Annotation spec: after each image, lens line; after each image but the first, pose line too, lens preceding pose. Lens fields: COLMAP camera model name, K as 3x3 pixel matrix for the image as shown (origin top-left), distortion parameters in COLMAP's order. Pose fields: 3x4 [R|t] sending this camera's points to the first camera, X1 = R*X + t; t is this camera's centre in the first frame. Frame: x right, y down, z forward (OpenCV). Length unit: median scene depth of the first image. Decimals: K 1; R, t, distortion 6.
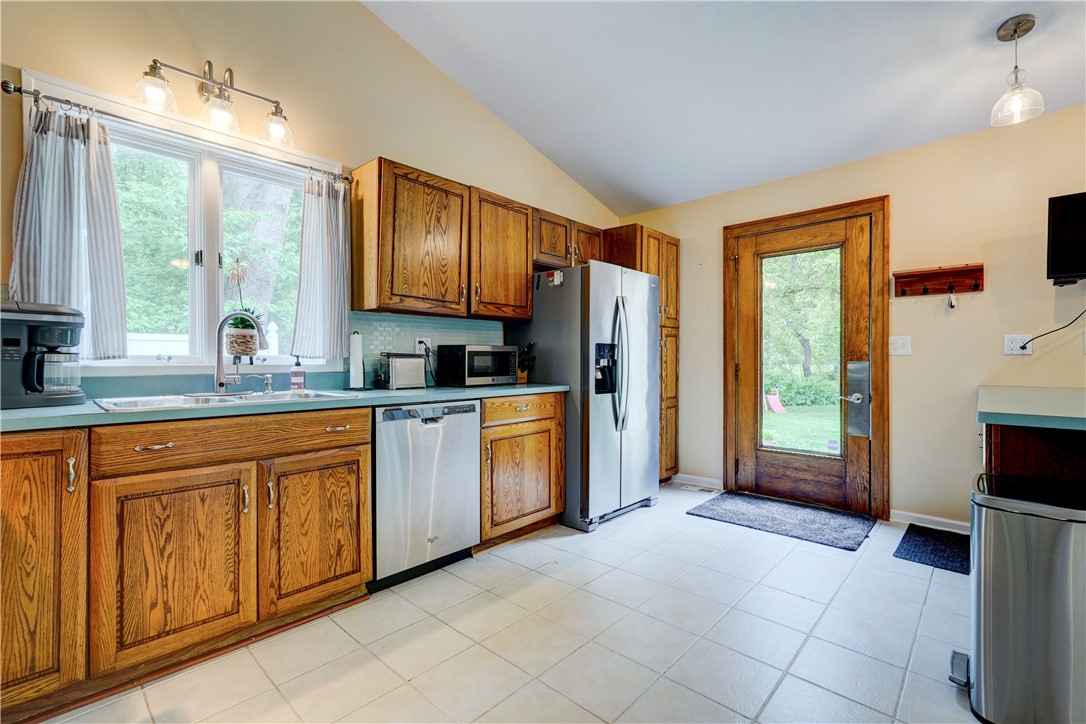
lens RADIAL K [[488.6, 0, 536.6], [0, 488.6, 360.4], [0, 0, 1]] dist [-0.006530, 0.005202]
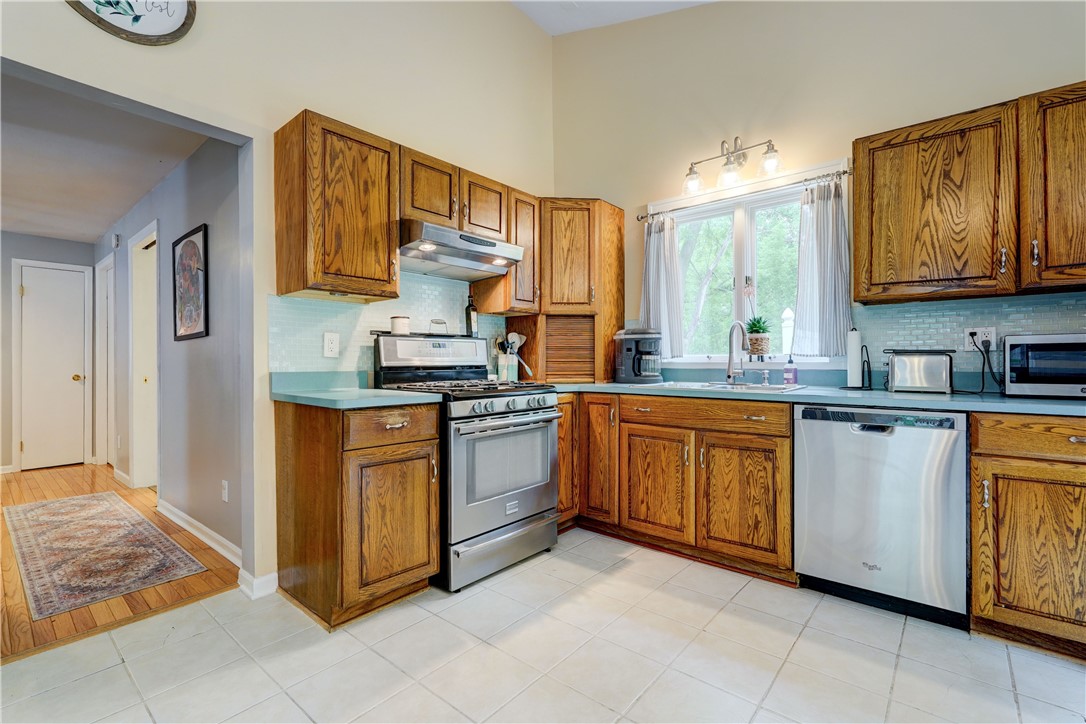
lens RADIAL K [[488.6, 0, 546.2], [0, 488.6, 361.8], [0, 0, 1]] dist [-0.006530, 0.005202]
pose [[0.059302, 0.003408, -0.998234, 0.580030], [0.000493, 0.999994, 0.003443, 0.002905], [0.998240, -0.000696, 0.059300, 0.360558]]
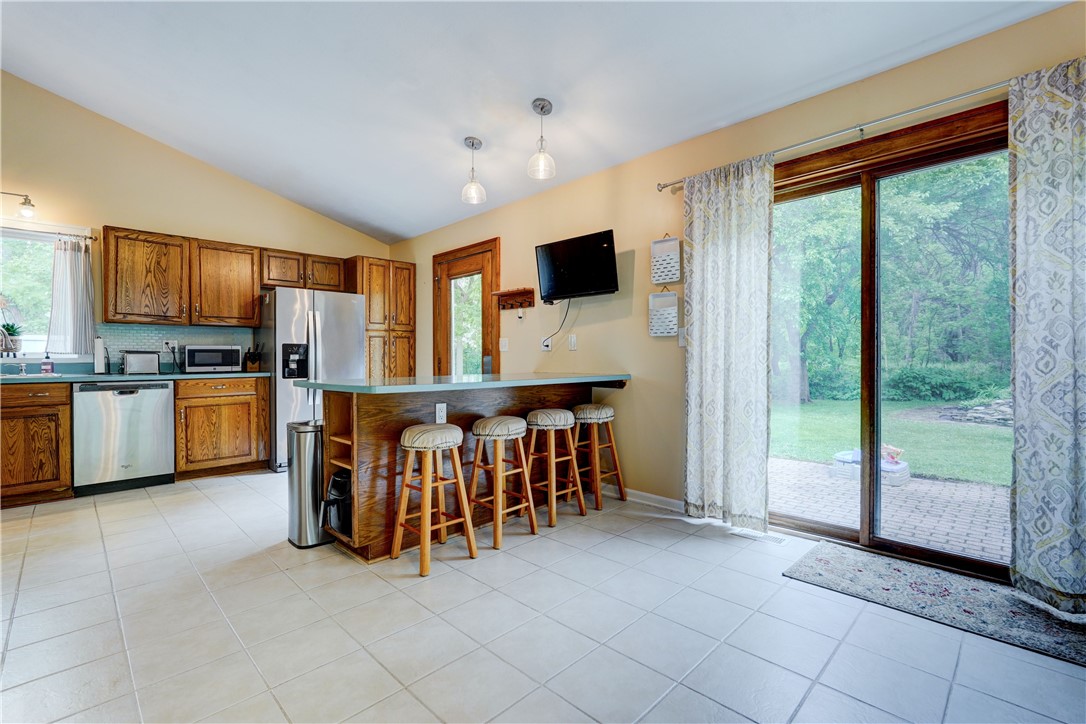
lens RADIAL K [[488.6, 0, 542.2], [0, 488.6, 361.3], [0, 0, 1]] dist [-0.006530, 0.005202]
pose [[0.999018, -0.000605, -0.044307, 1.170189], [0.000957, 0.999968, 0.007923, 0.008334], [0.044300, -0.007958, 0.998987, -0.516276]]
